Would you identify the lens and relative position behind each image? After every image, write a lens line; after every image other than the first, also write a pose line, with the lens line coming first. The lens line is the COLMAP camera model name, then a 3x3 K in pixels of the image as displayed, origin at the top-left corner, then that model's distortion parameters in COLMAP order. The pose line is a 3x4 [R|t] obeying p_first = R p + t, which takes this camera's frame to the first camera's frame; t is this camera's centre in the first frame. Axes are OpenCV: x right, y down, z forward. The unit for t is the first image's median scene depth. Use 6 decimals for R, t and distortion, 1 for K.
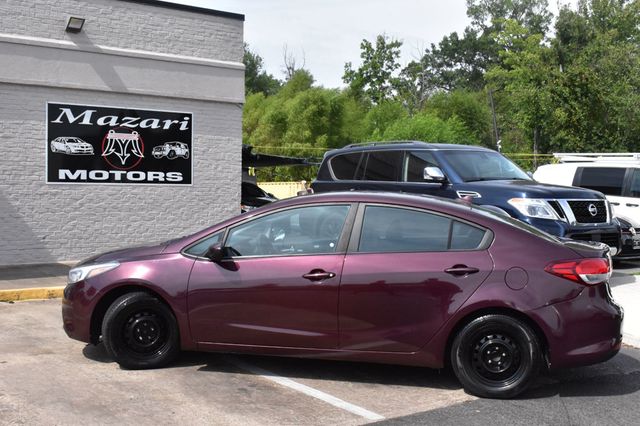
lens RADIAL K [[730.3, 0, 320.0], [0, 730.3, 213.0], [0, 0, 1]] dist [-0.013186, -0.007618]
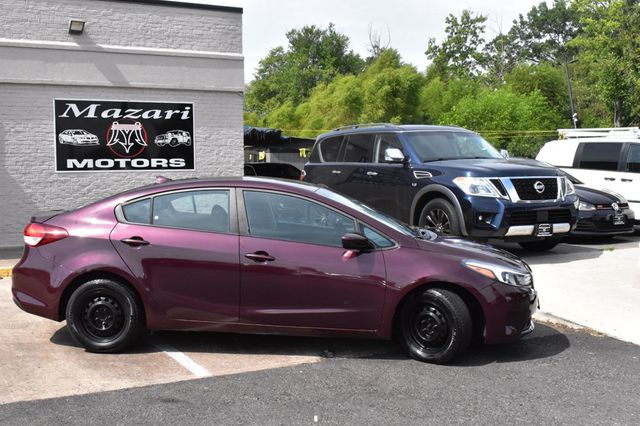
lens RADIAL K [[730.3, 0, 320.0], [0, 730.3, 213.0], [0, 0, 1]] dist [-0.013186, -0.007618]
pose [[0.990484, -0.014340, -0.136878, 0.158811], [0.018316, 0.999445, 0.027839, -0.001601], [0.136403, -0.030081, 0.990197, -0.044519]]
